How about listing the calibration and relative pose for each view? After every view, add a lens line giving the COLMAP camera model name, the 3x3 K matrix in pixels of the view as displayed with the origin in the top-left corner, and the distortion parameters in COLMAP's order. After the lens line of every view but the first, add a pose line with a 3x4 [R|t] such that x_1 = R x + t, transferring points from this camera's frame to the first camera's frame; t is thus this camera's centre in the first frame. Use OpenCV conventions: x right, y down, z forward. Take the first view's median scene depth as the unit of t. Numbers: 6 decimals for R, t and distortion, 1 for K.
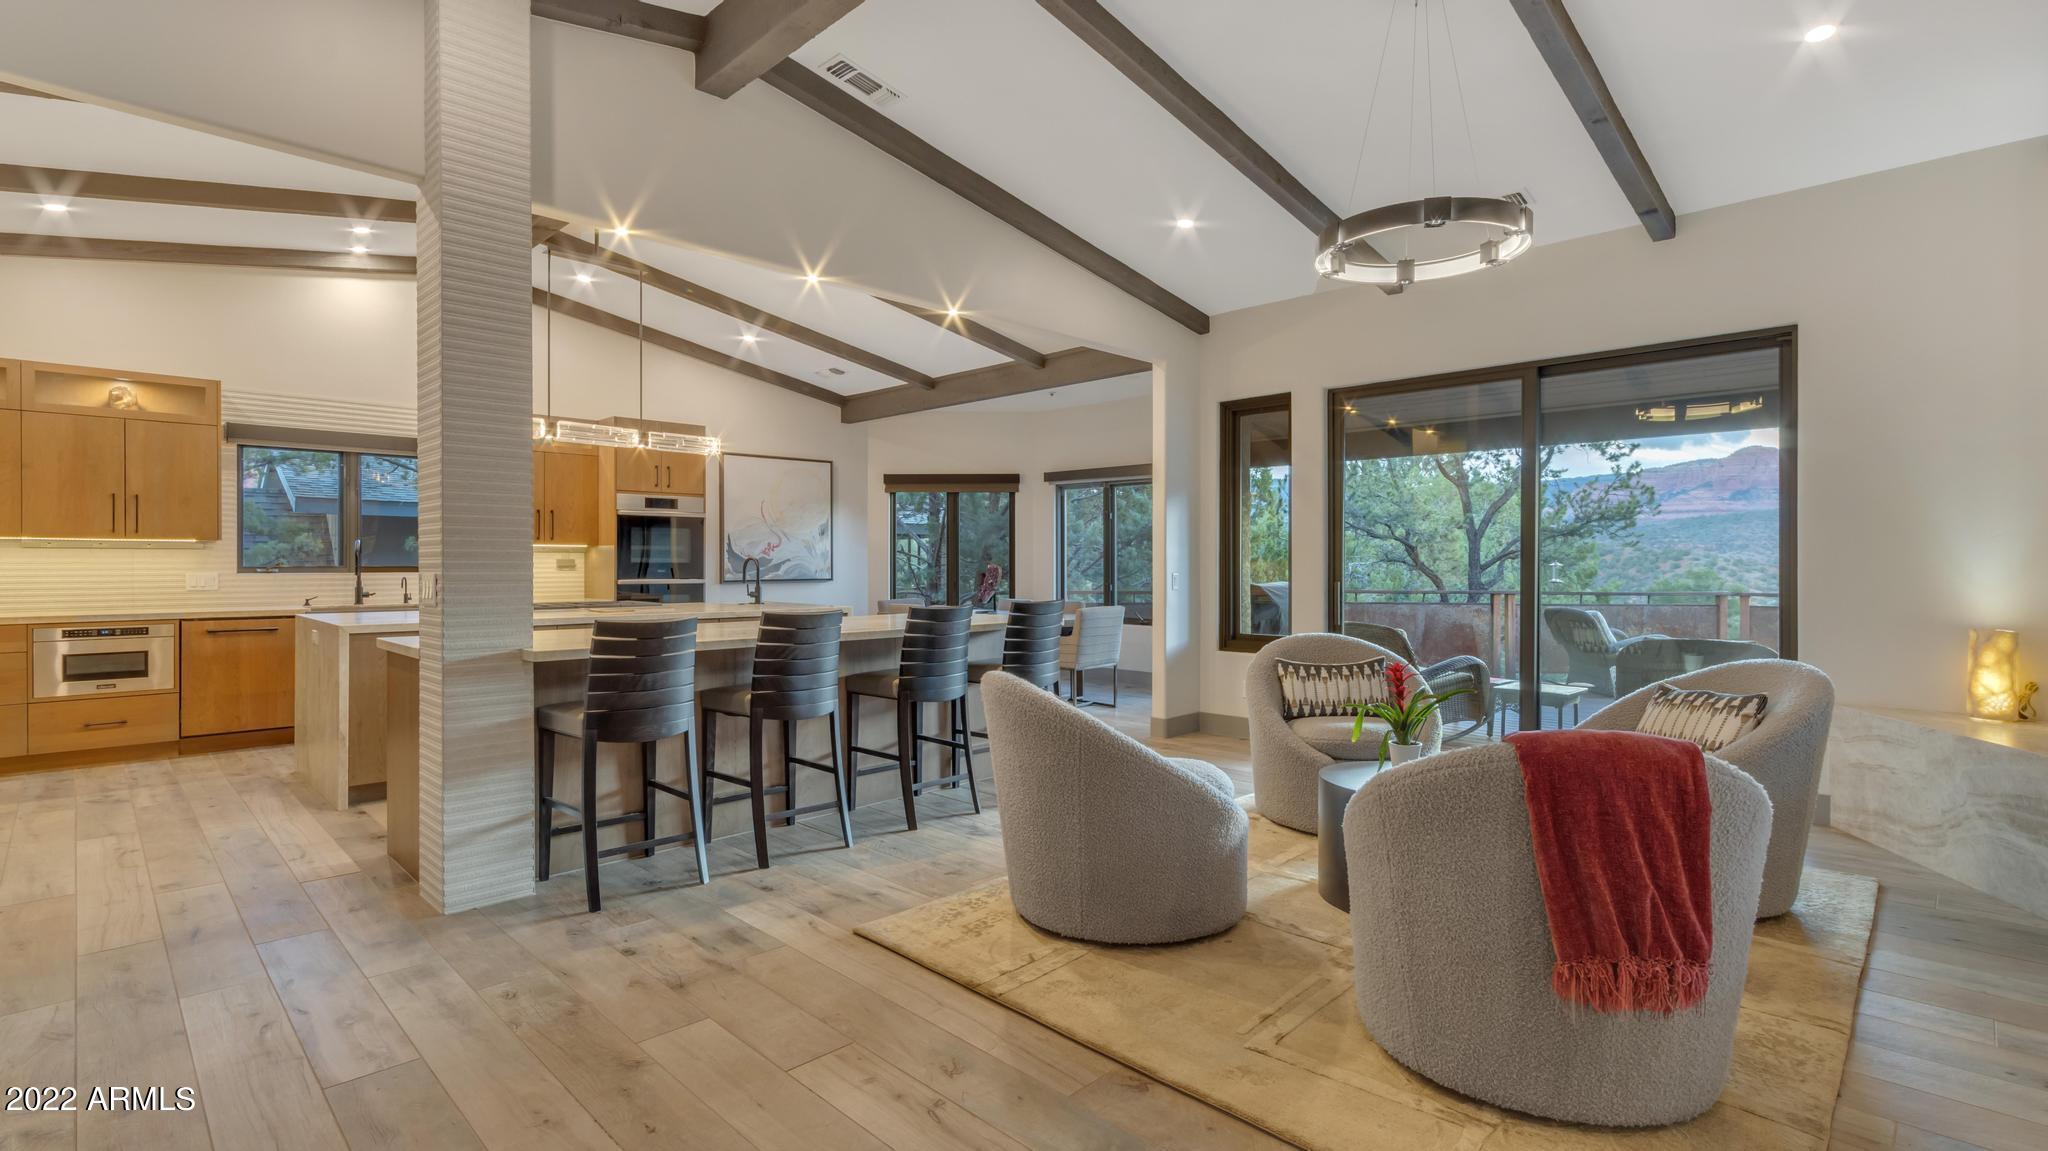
lens RADIAL K [[945.7, 0, 1047.5], [0, 945.7, 578.8], [0, 0, 1]] dist [0.003634, 0.000584]
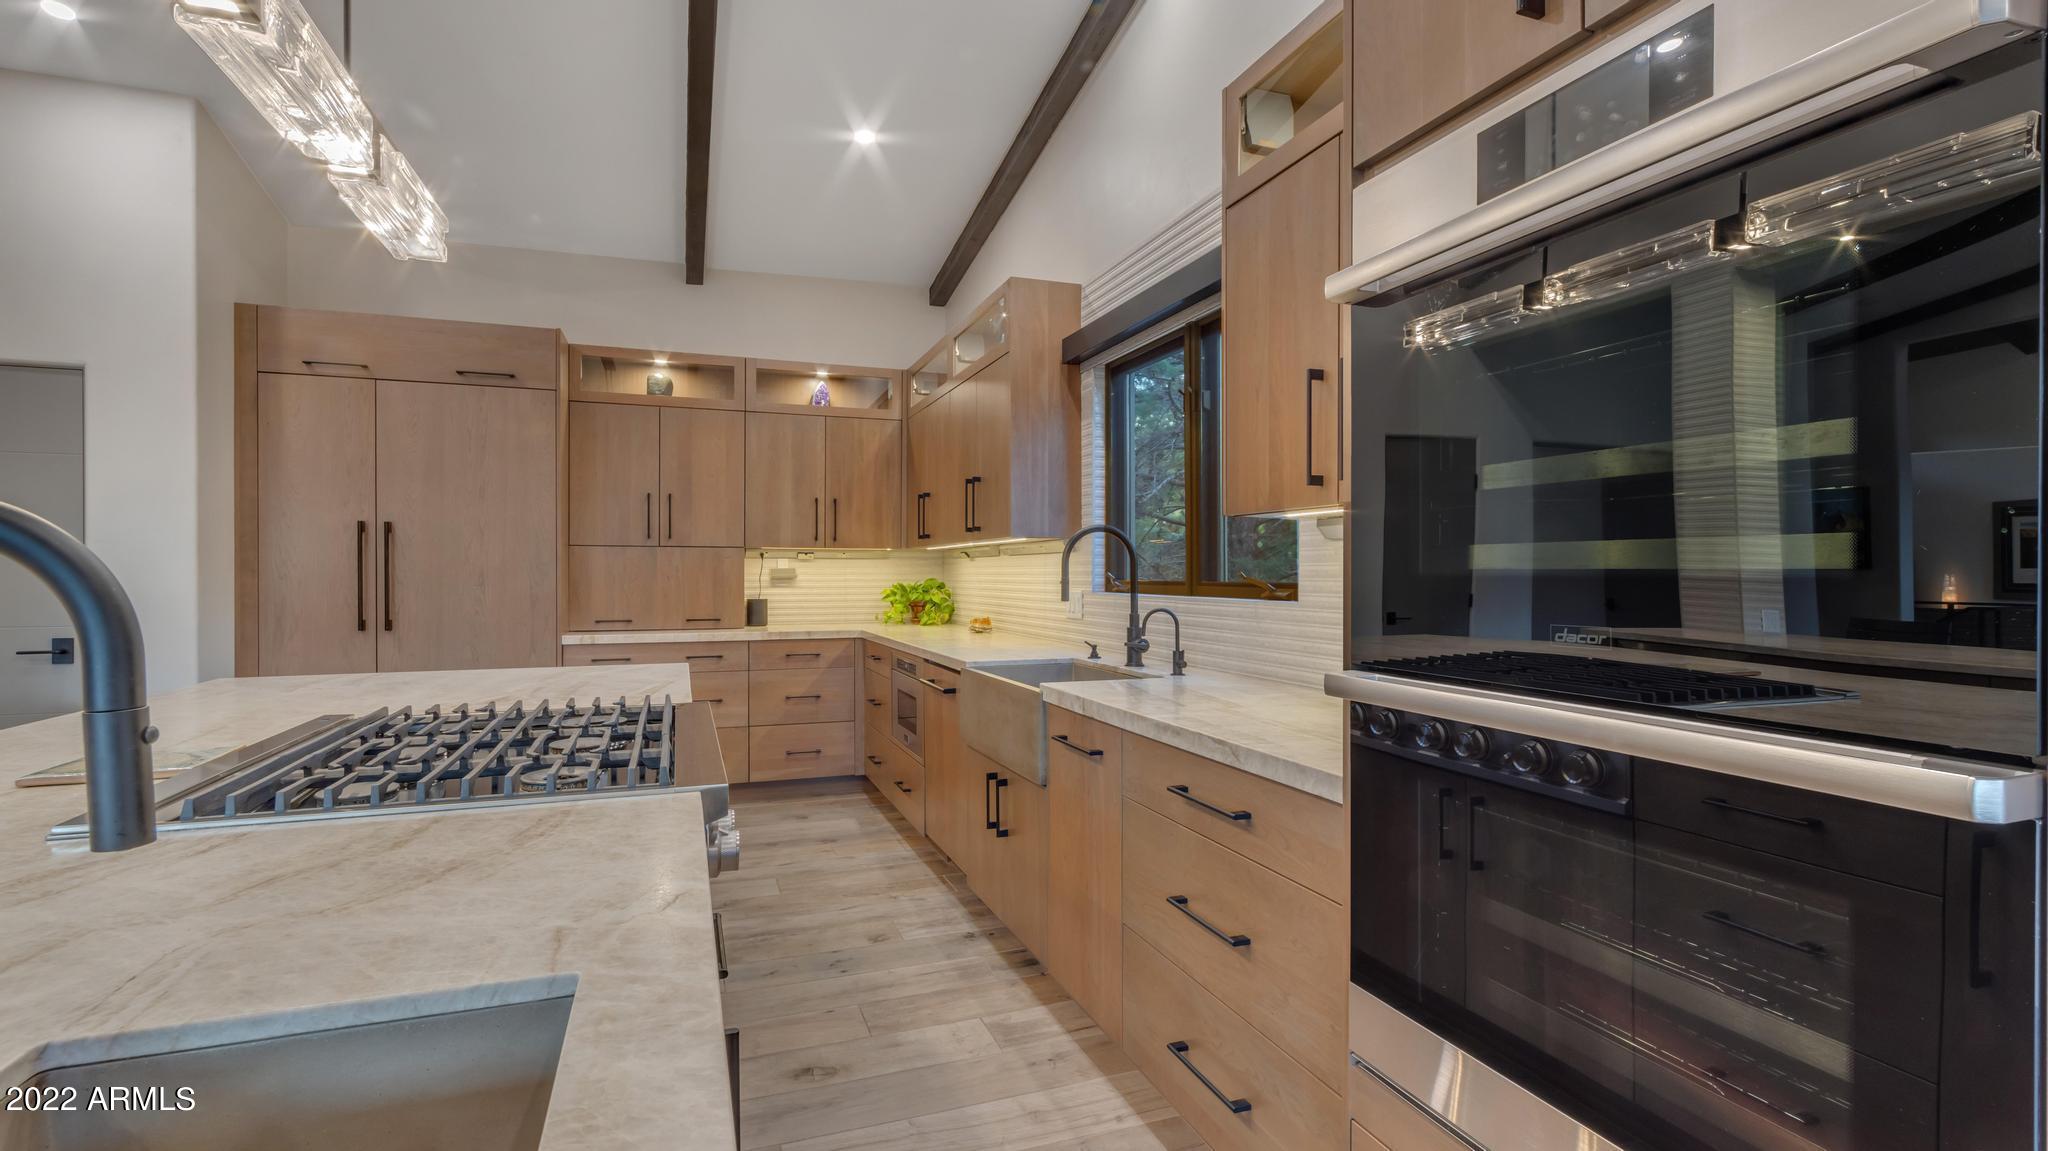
lens RADIAL K [[945.7, 0, 1040.7], [0, 945.7, 576.5], [0, 0, 1]] dist [0.003634, 0.000584]
pose [[-0.443331, 0.003146, -0.896352, -0.412363], [-0.018117, 0.999758, 0.012469, -0.027255], [0.896175, 0.021767, -0.443167, 1.588377]]
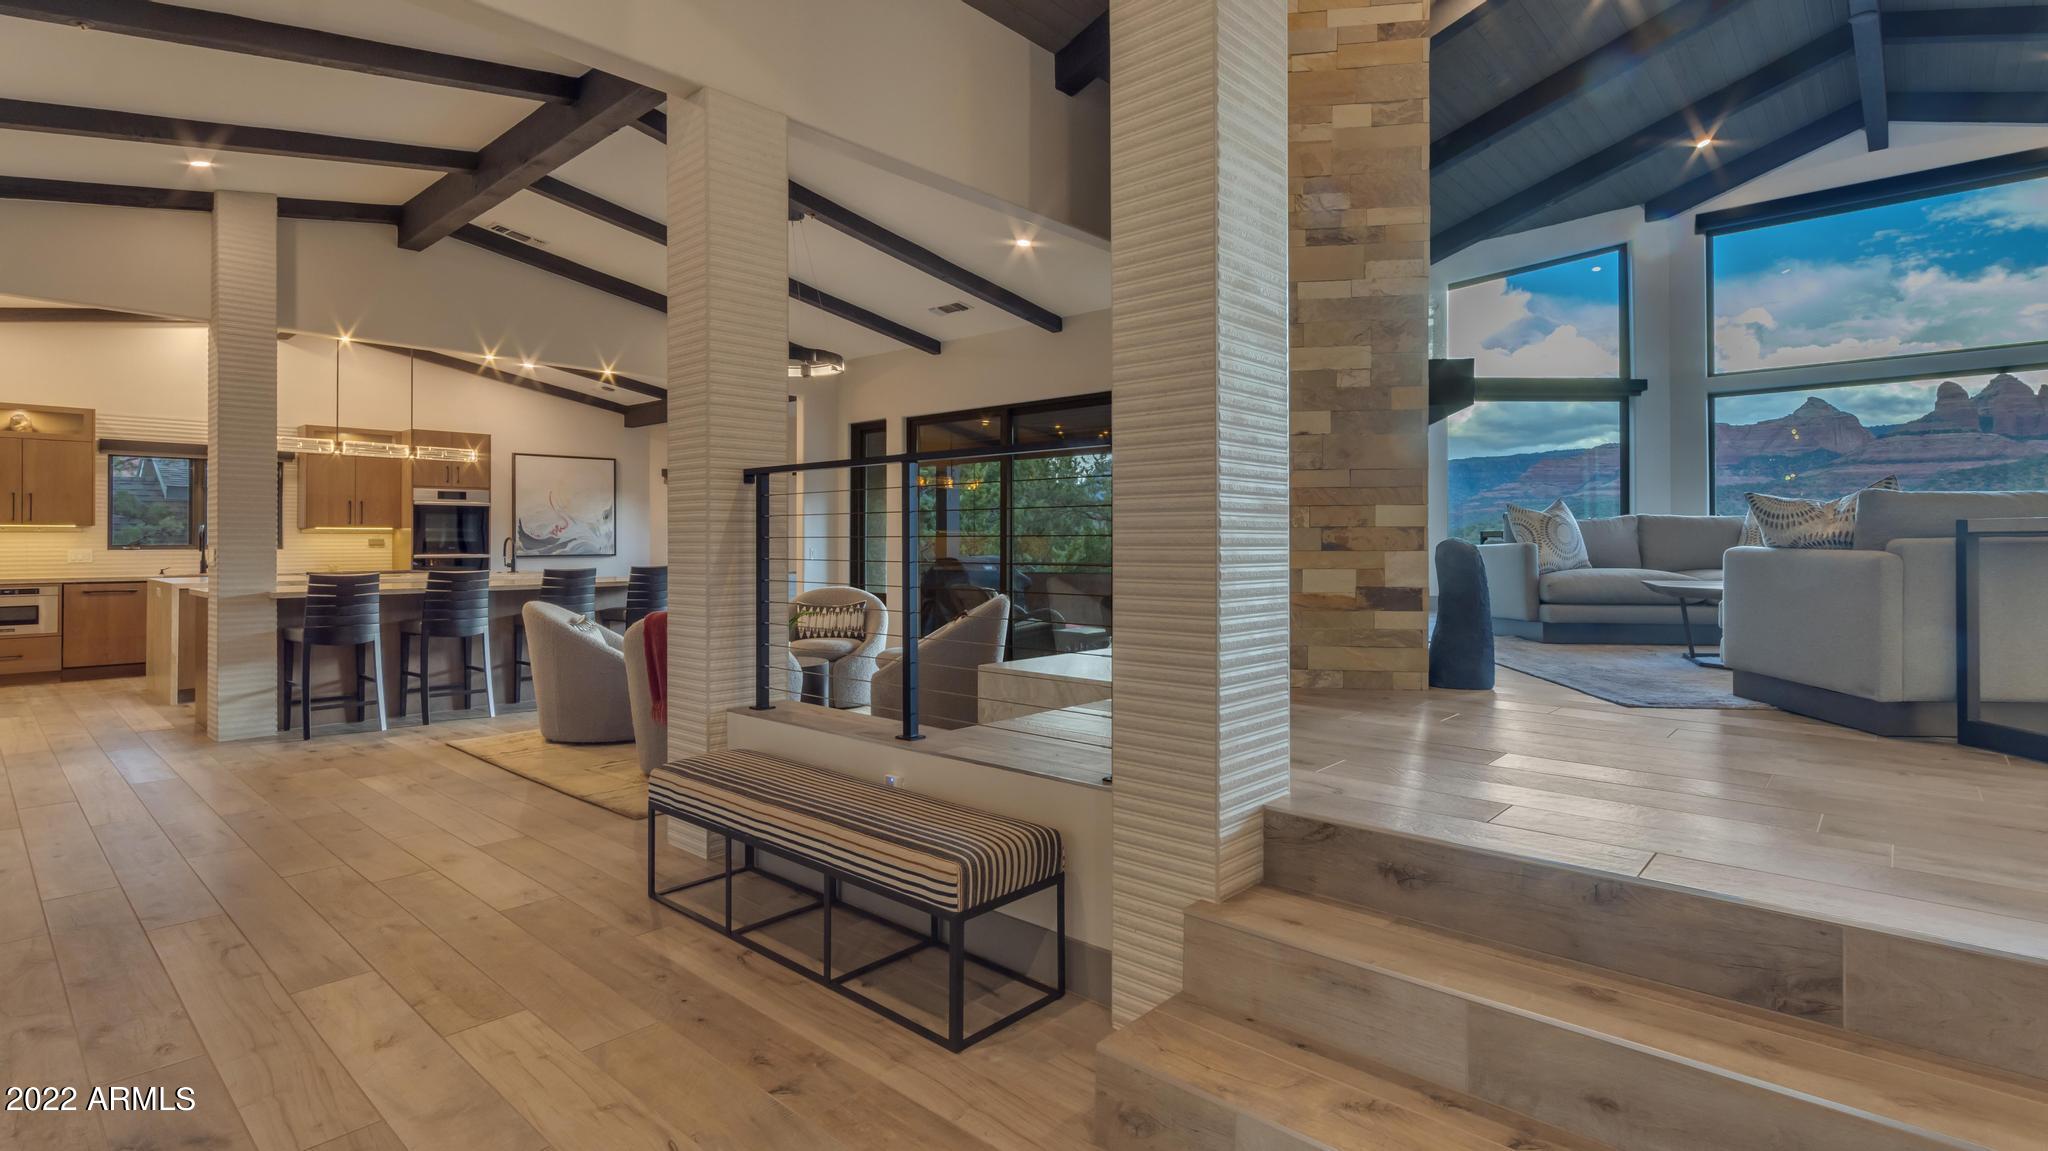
lens RADIAL K [[945.7, 0, 1013.8], [0, 945.7, 552.1], [0, 0, 1]] dist [0.003634, 0.000584]
pose [[0.999057, -0.001555, 0.043397, 0.496623], [0.001846, 0.999976, -0.006669, 0.011854], [-0.043385, 0.006743, 0.999036, -0.536429]]
